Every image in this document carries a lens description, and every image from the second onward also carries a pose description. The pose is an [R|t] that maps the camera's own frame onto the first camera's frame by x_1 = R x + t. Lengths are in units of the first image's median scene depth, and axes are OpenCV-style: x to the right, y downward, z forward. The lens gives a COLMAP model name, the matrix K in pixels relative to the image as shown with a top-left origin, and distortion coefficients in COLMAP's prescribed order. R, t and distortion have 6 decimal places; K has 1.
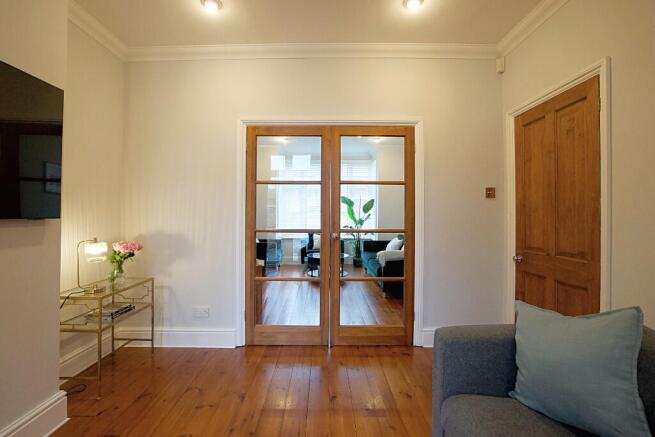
lens RADIAL K [[294.2, 0, 327.1], [0, 294.2, 213.1], [0, 0, 1]] dist [-0.063418, 0.025470]
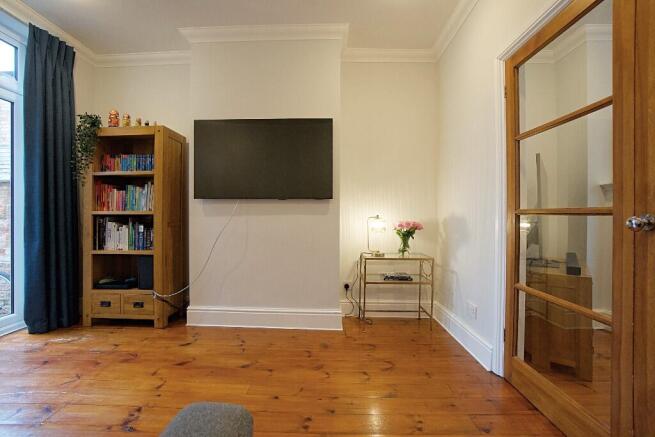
lens RADIAL K [[294.2, 0, 327.1], [0, 294.2, 213.1], [0, 0, 1]] dist [-0.063418, 0.025470]
pose [[-0.031771, -0.013450, -0.999405, 0.584380], [0.001480, 0.999908, -0.013503, 0.100340], [0.999494, -0.001908, -0.031748, 0.842904]]
